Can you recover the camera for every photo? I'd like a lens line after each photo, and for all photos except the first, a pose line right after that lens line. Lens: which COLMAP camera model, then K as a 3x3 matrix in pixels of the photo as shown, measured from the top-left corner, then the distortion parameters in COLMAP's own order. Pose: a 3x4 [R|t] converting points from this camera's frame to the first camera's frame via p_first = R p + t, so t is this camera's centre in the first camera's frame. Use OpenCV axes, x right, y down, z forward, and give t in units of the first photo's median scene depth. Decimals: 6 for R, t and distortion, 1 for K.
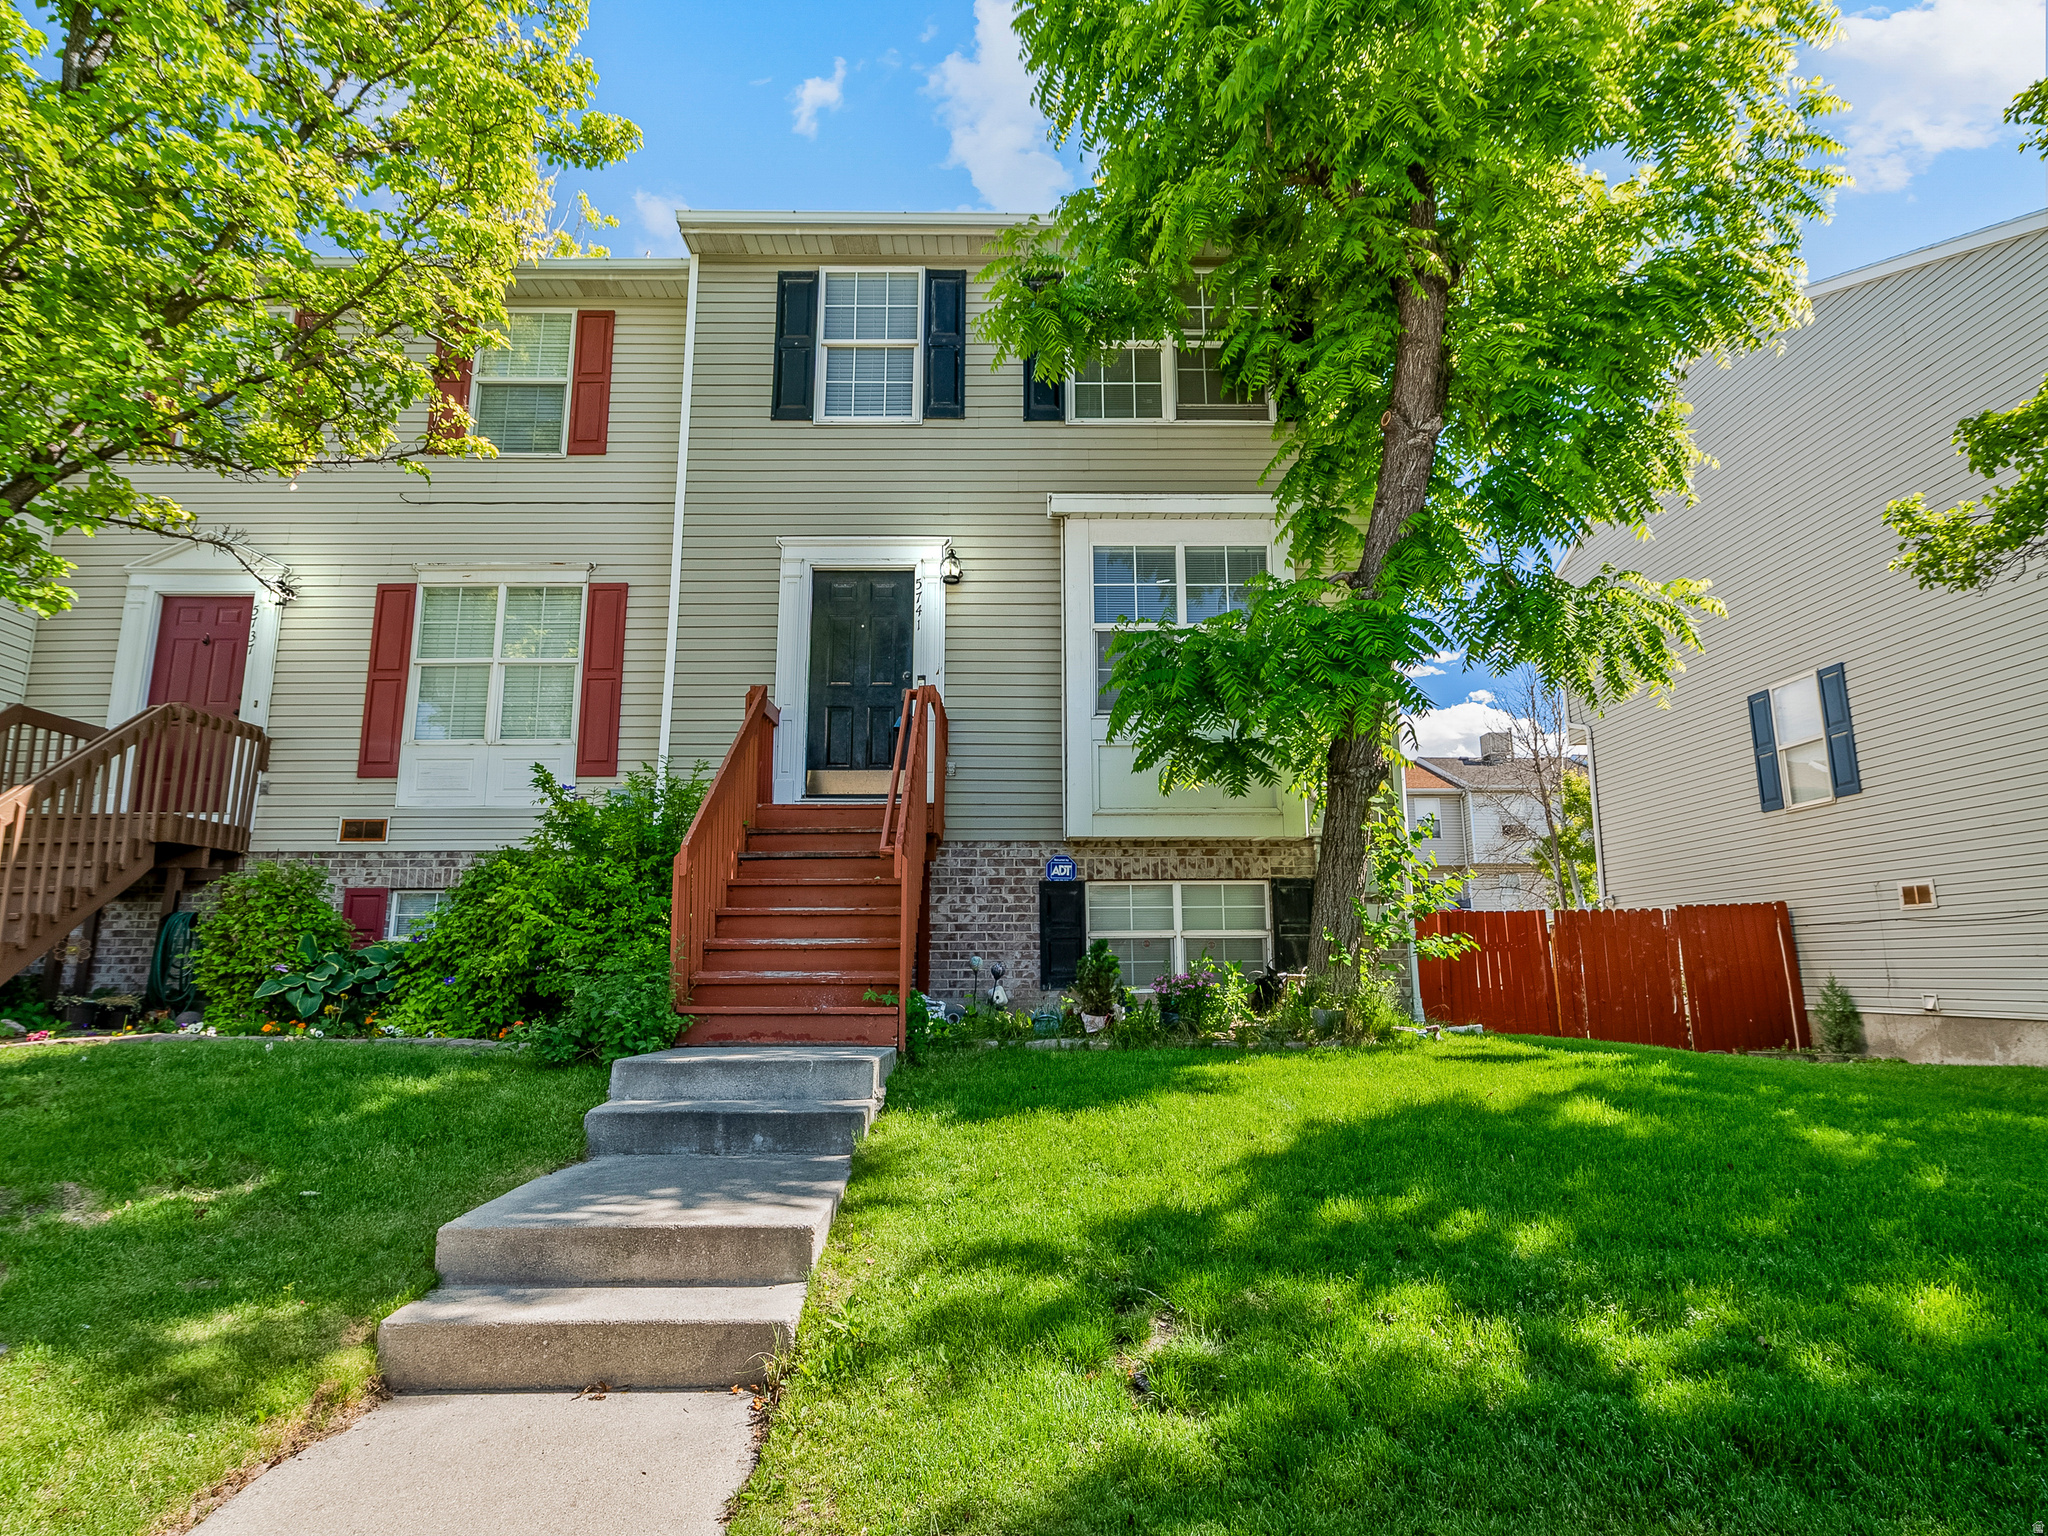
lens RADIAL K [[1050.9, 0, 1015.4], [0, 1050.9, 748.0], [0, 0, 1]] dist [-0.009265, 0.004220]
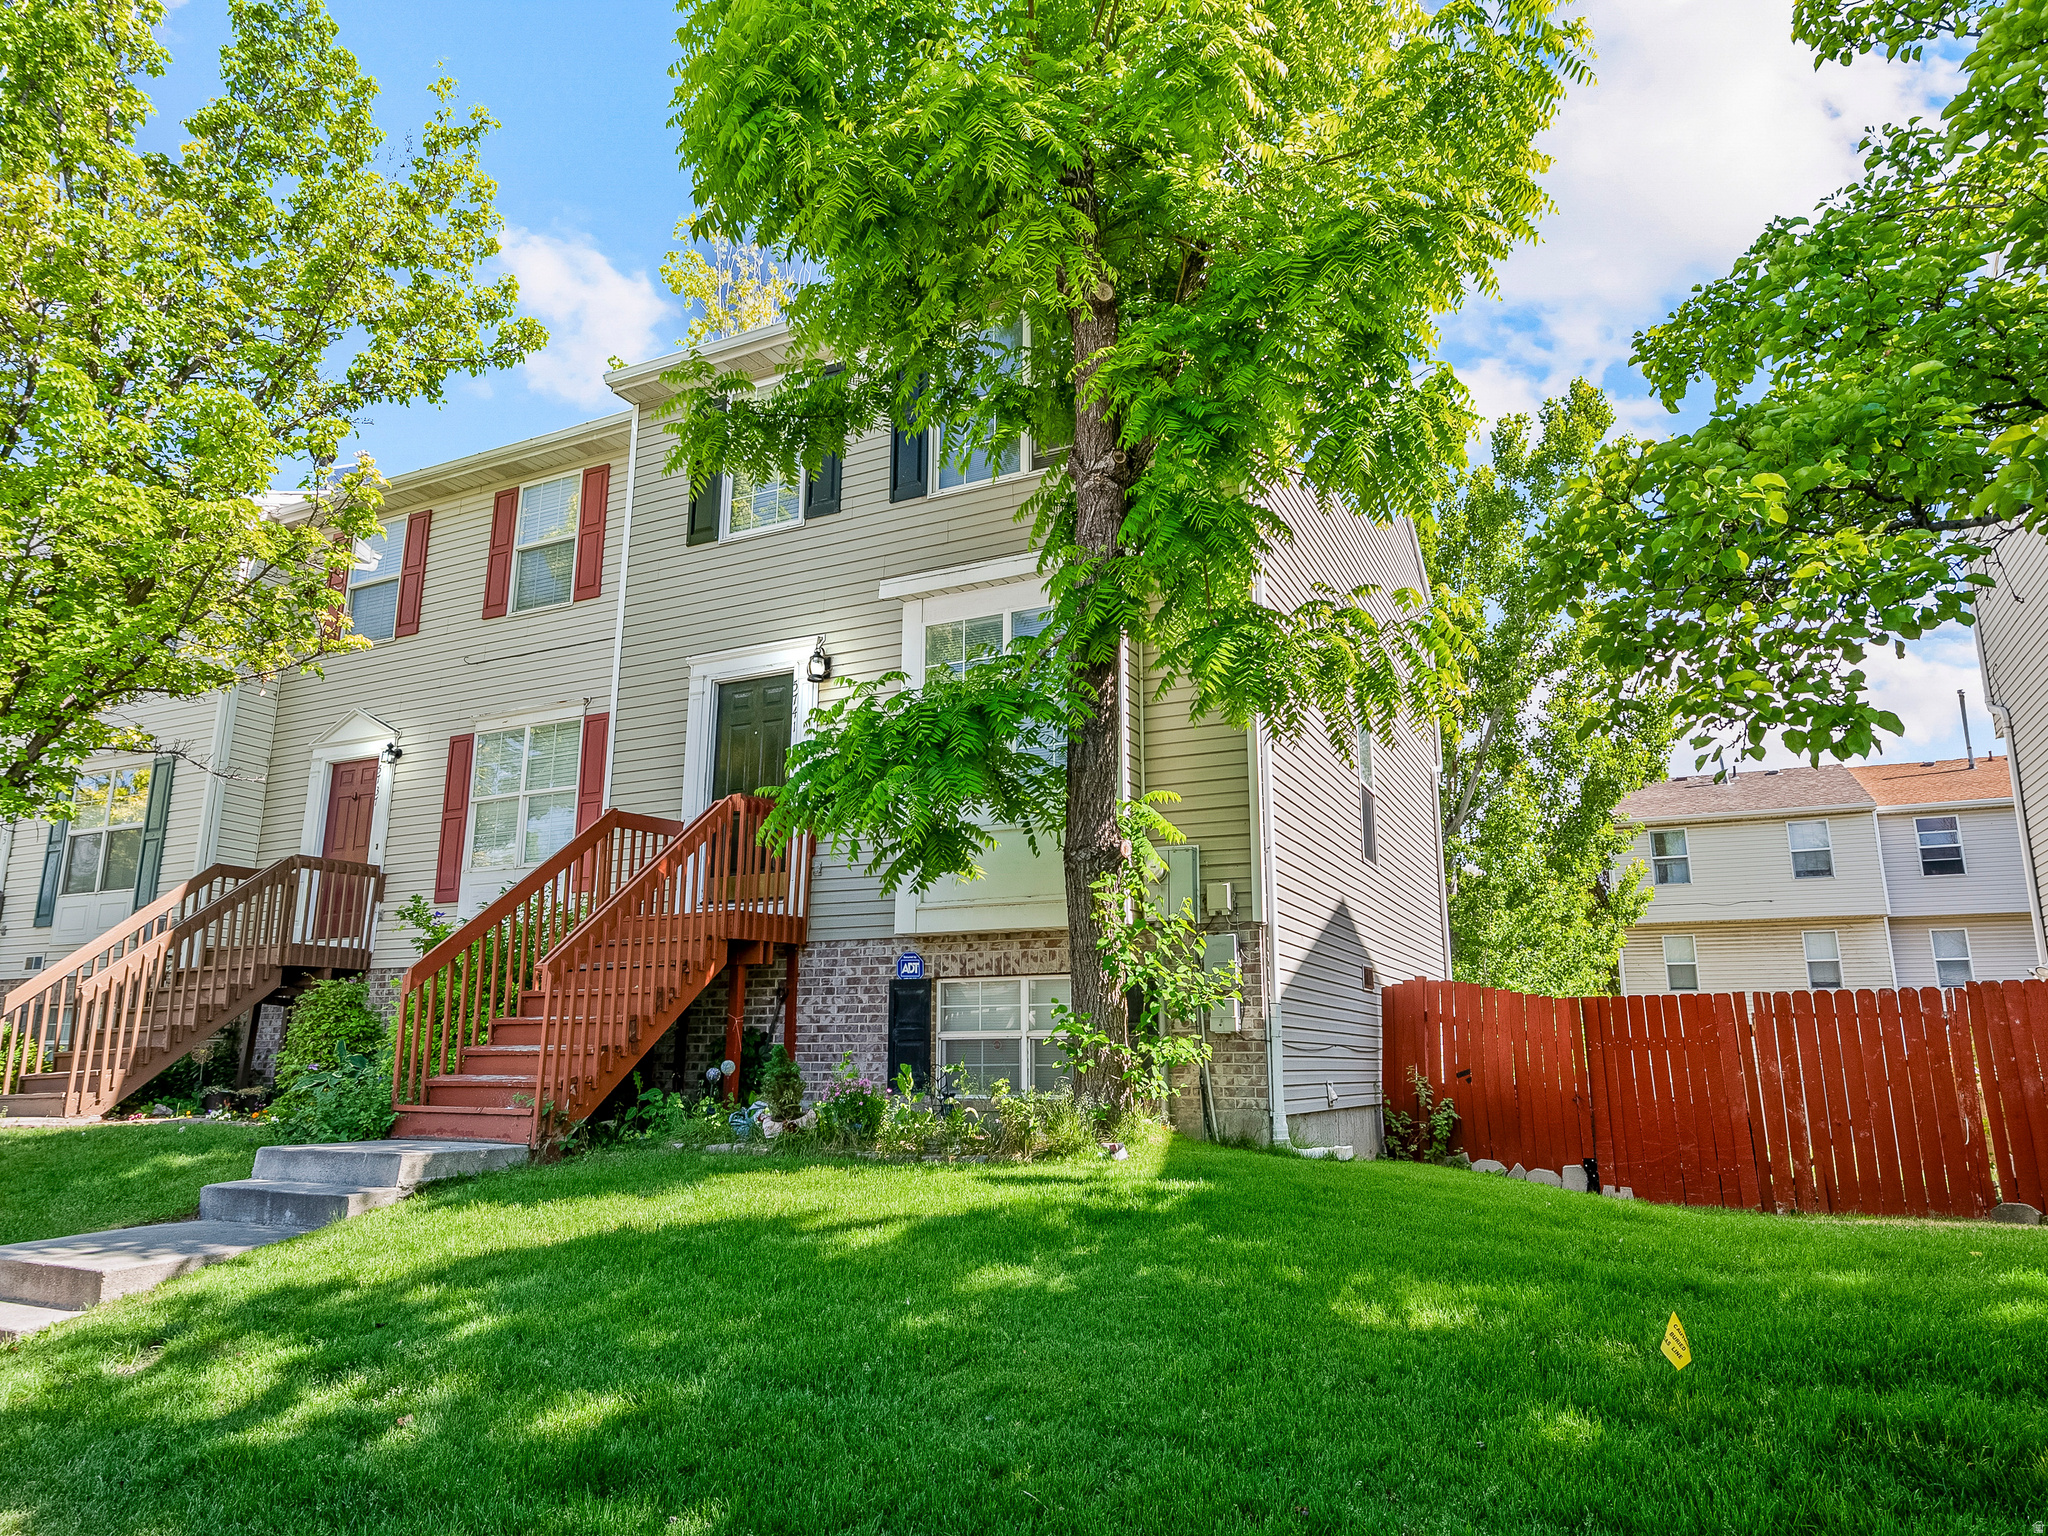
lens RADIAL K [[1252.2, 0, 1037.0], [0, 1252.2, 744.3], [0, 0, 1]] dist [-0.003844, 0.004484]
pose [[0.897373, -0.102865, -0.429115, 0.658942], [0.087291, 0.994614, -0.055880, -0.012918], [0.432552, 0.012687, 0.901520, 0.015532]]
